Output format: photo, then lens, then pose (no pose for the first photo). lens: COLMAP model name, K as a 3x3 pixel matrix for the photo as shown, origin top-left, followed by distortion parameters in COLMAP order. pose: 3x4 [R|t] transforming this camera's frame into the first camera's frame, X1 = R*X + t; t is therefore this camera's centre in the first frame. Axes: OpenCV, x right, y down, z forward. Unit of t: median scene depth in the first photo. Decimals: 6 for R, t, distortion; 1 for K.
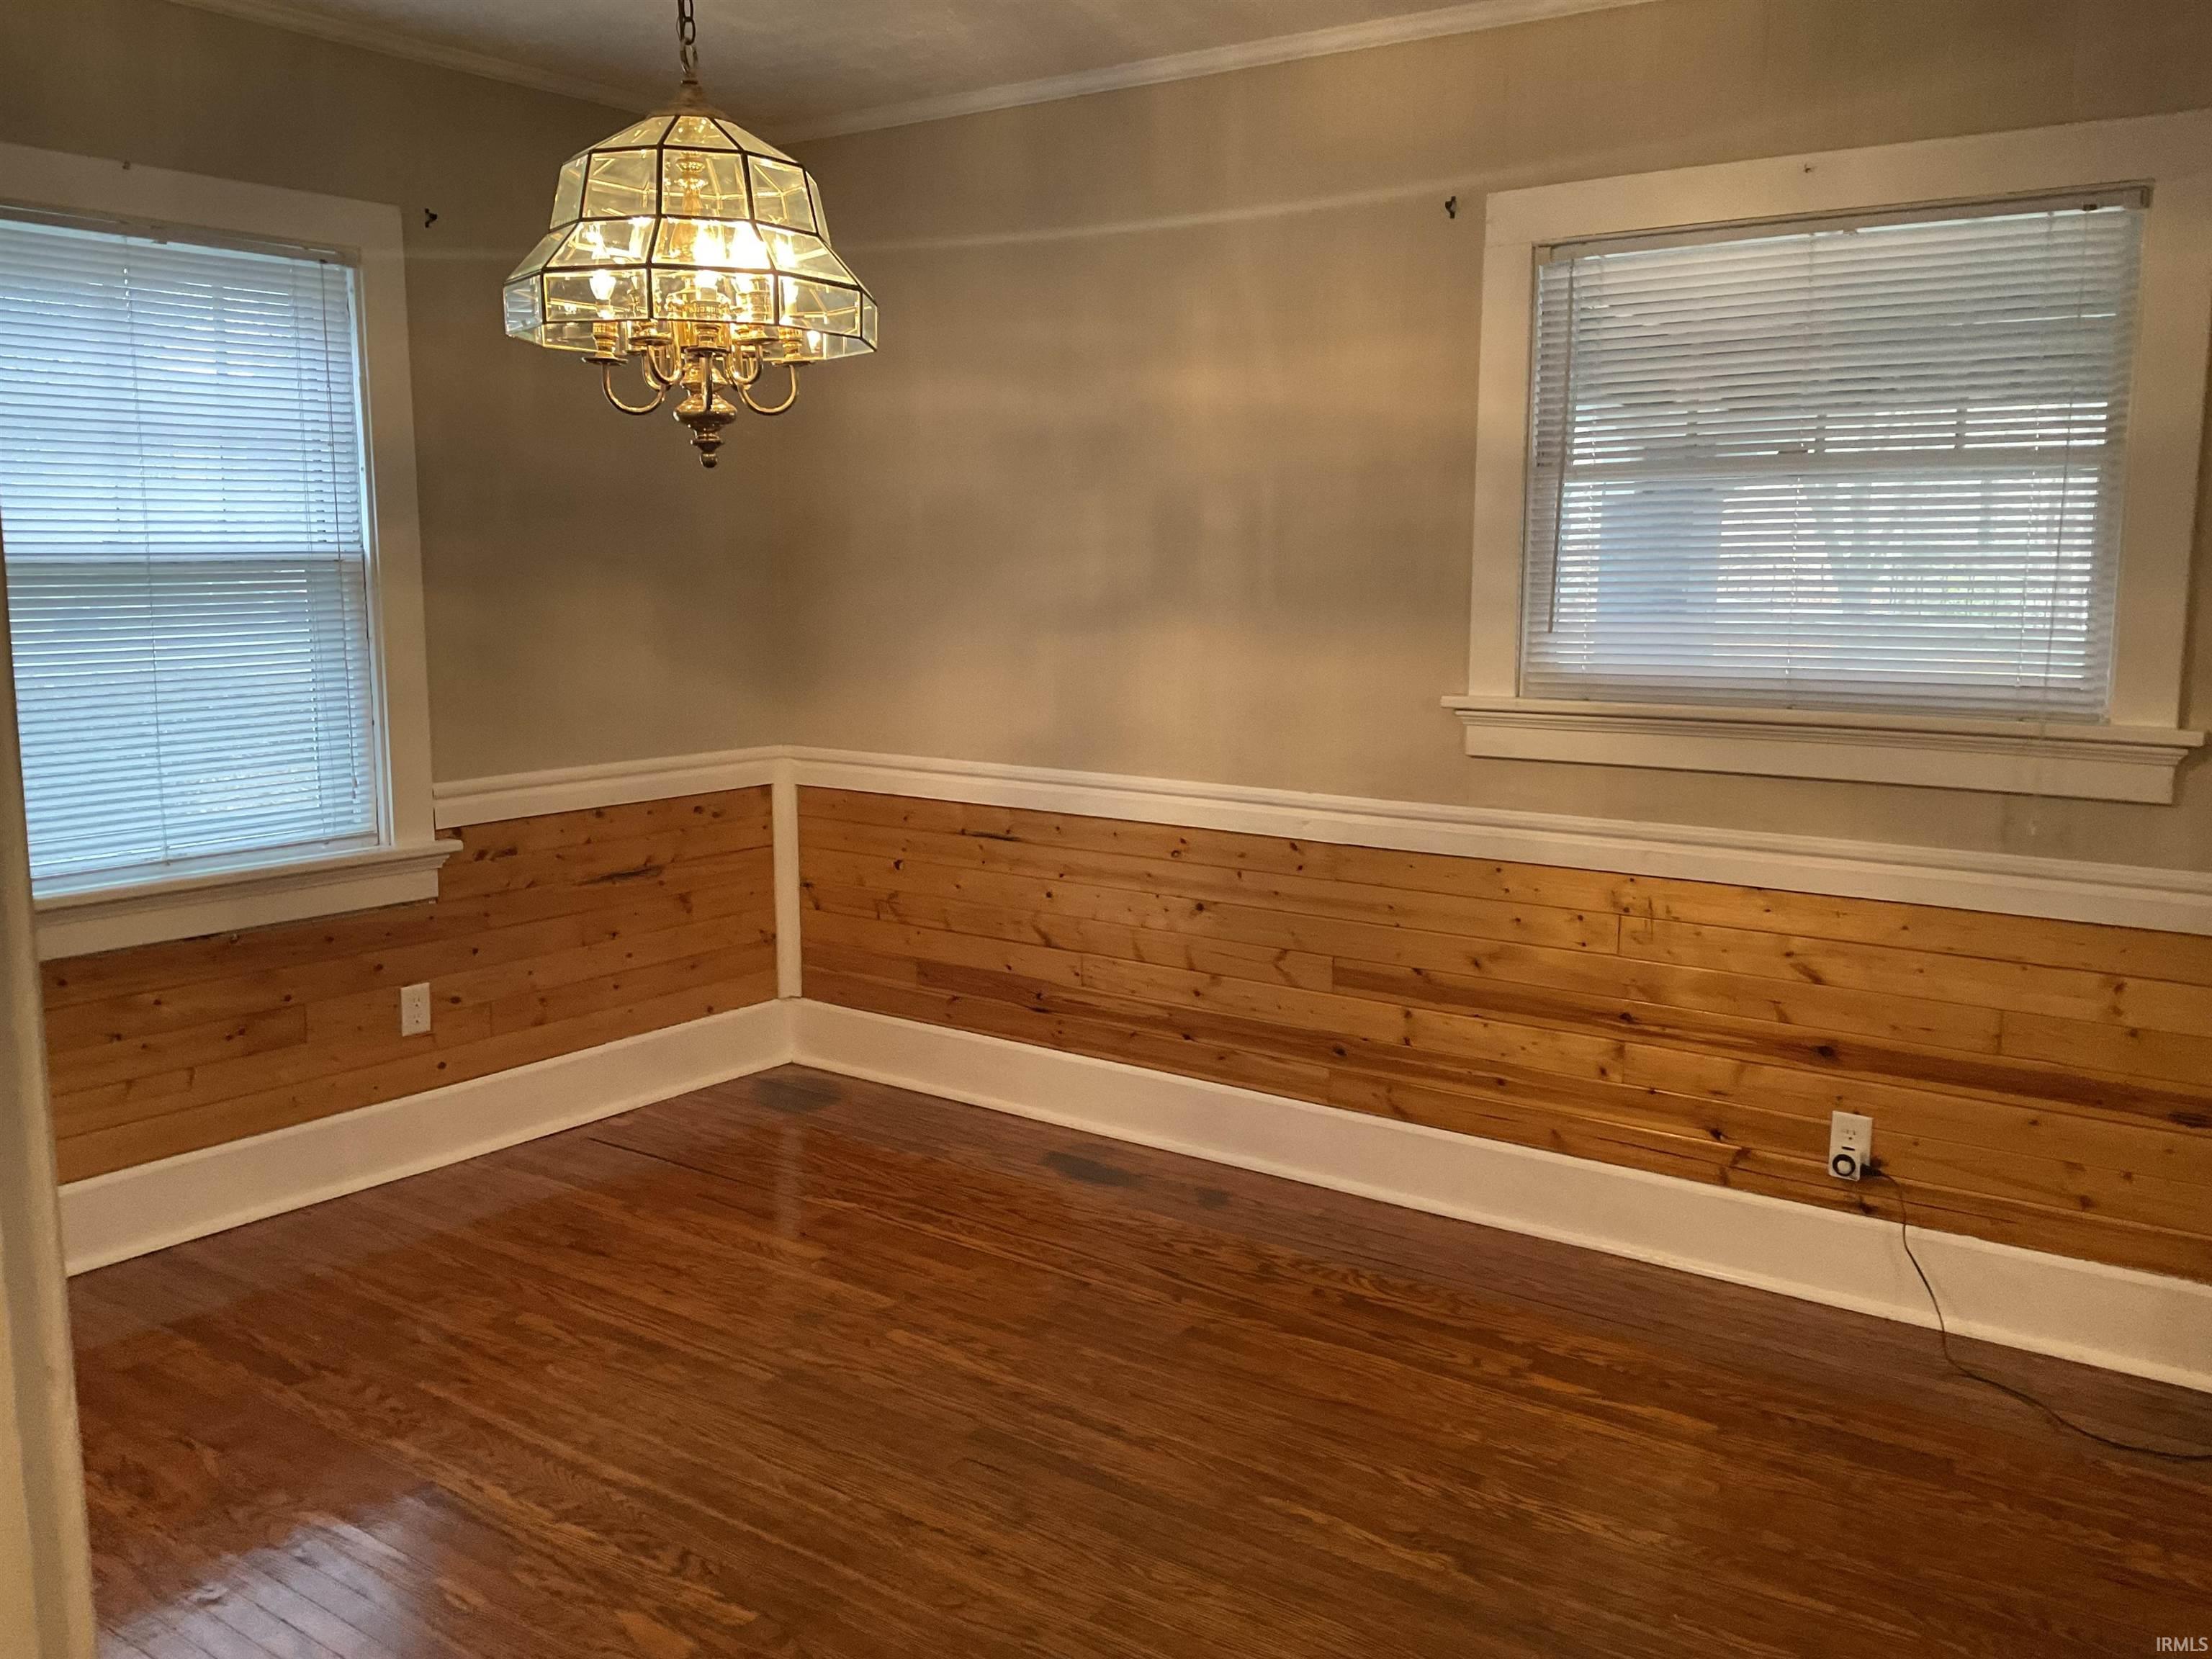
lens RADIAL K [[1856.5, 0, 1106.0], [0, 1856.5, 829.5], [0, 0, 1]] dist [0.132626, -0.272335]
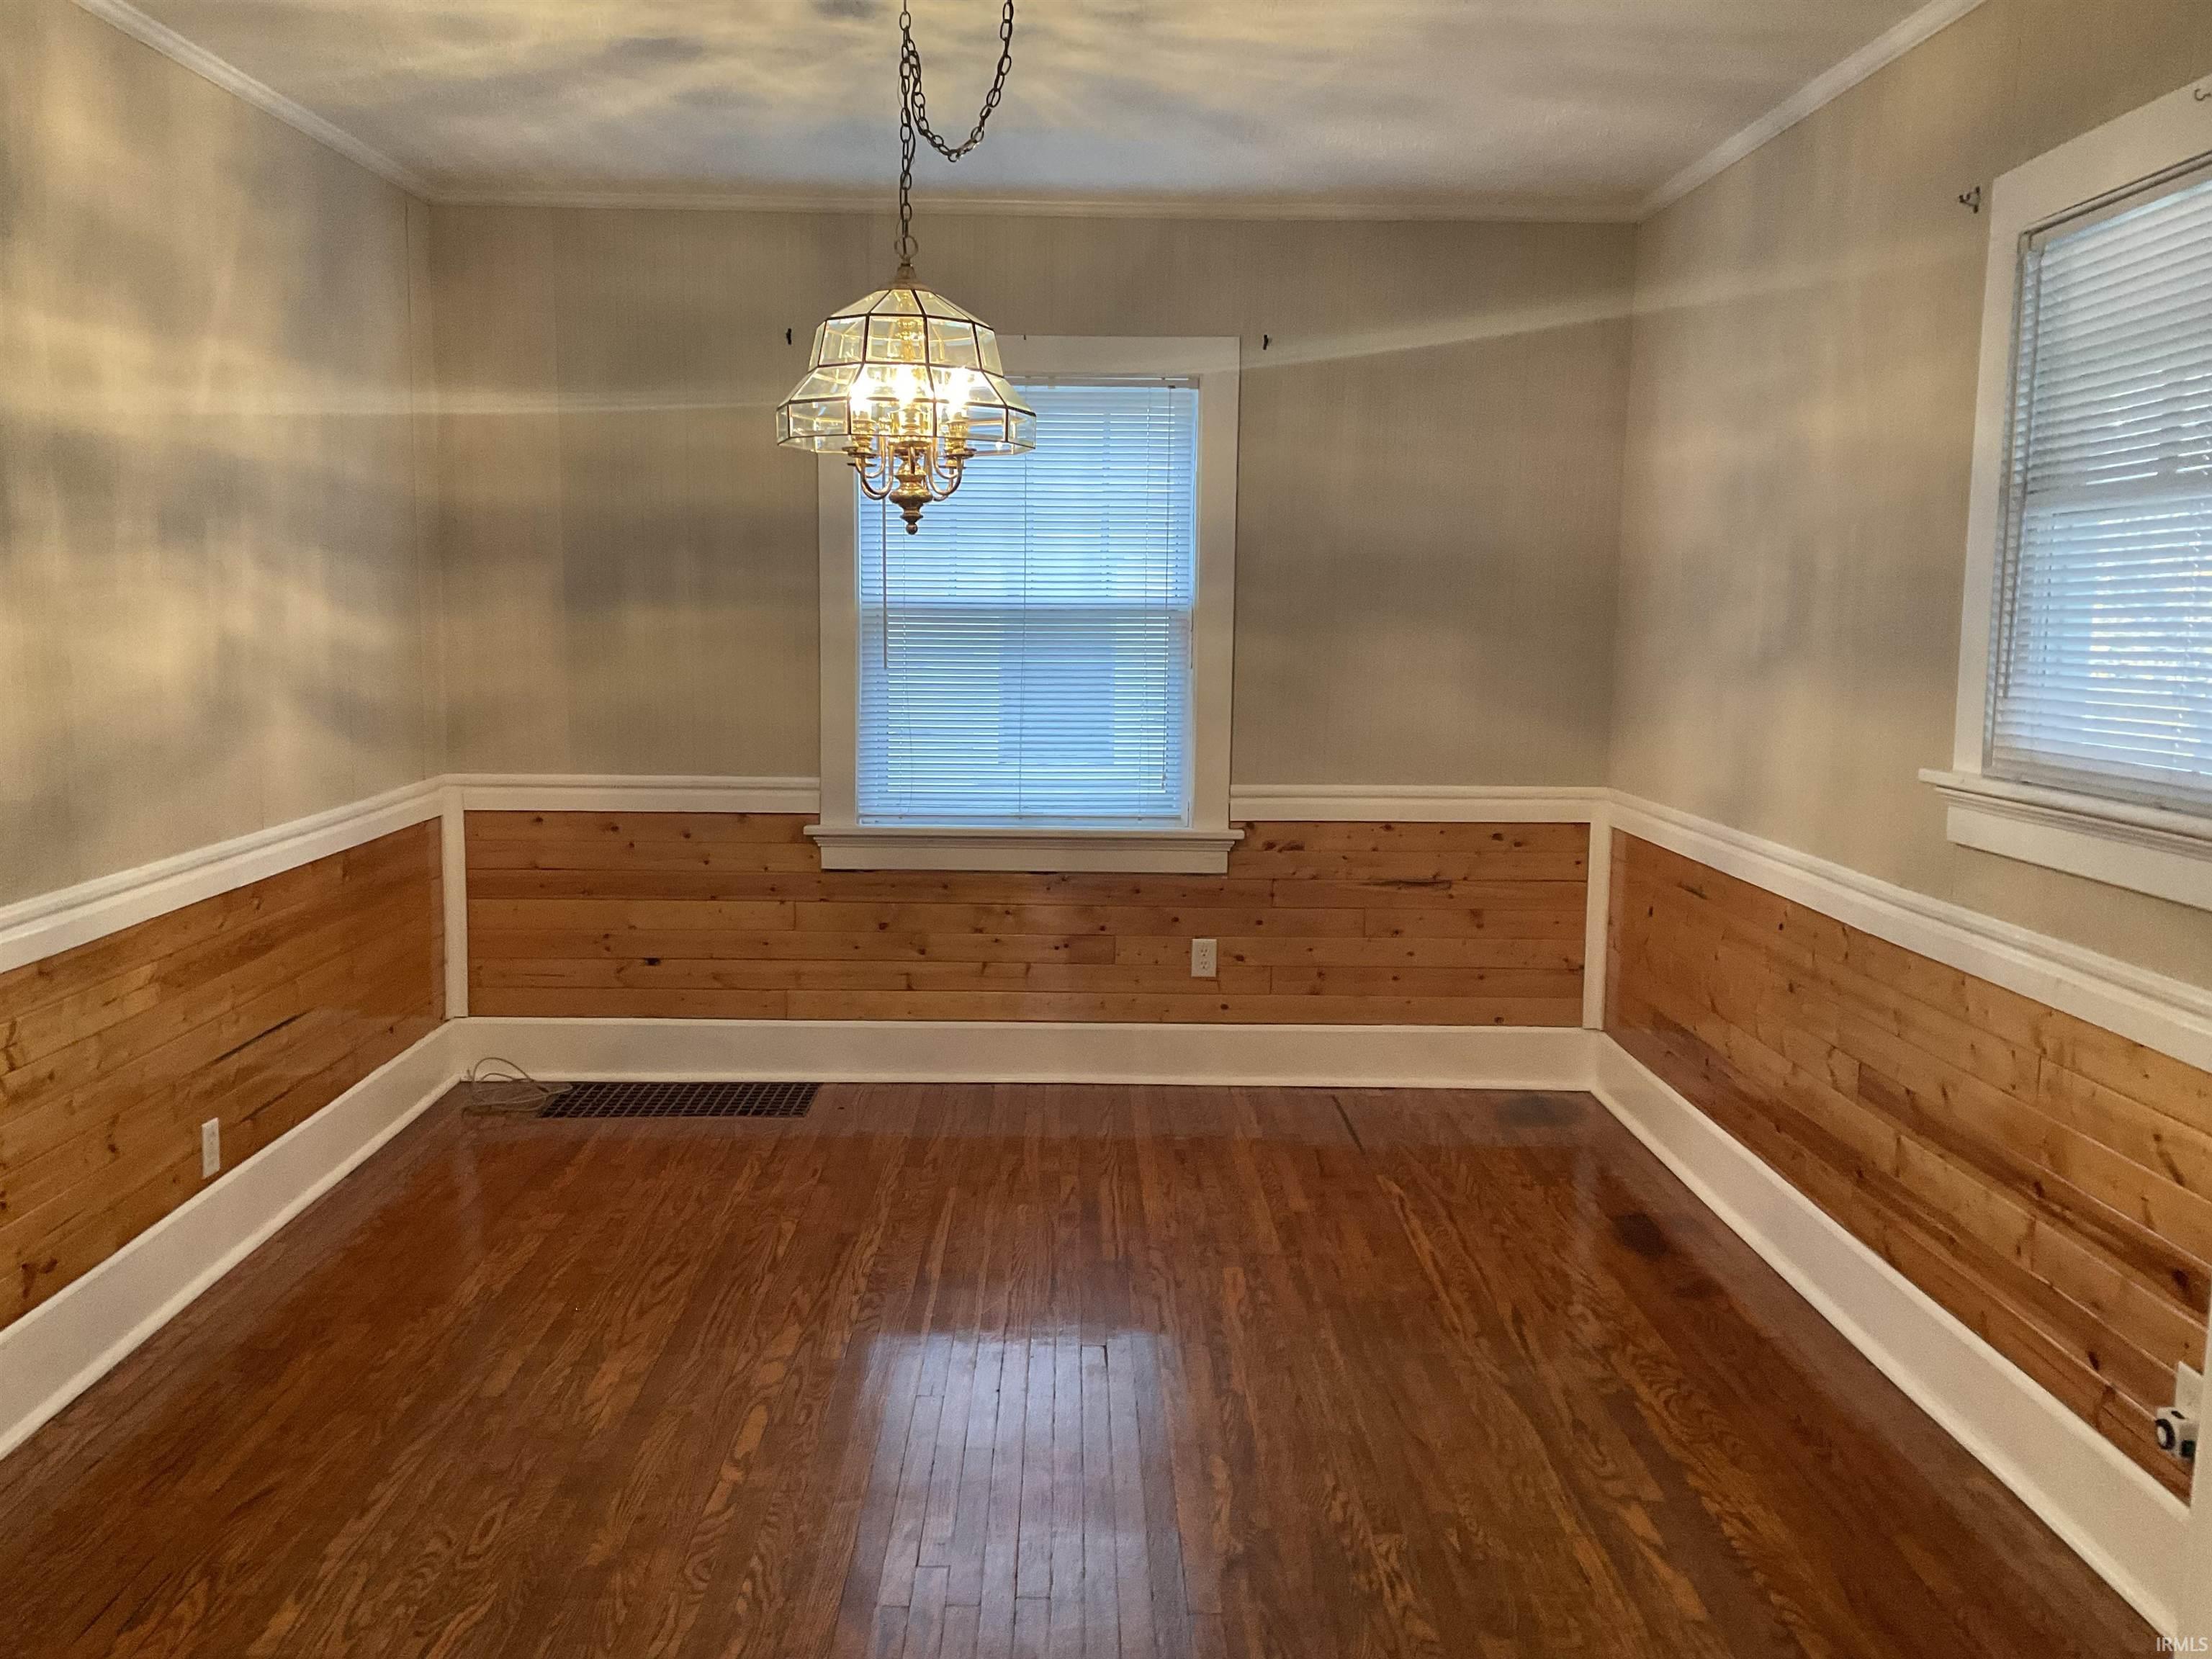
lens RADIAL K [[1856.5, 0, 1106.0], [0, 1856.5, 829.5], [0, 0, 1]] dist [0.132626, -0.272335]
pose [[0.586620, 0.099300, -0.803752, 0.633983], [-0.126906, 0.991465, 0.029868, -0.021778], [0.799858, 0.084480, 0.594215, 0.190996]]
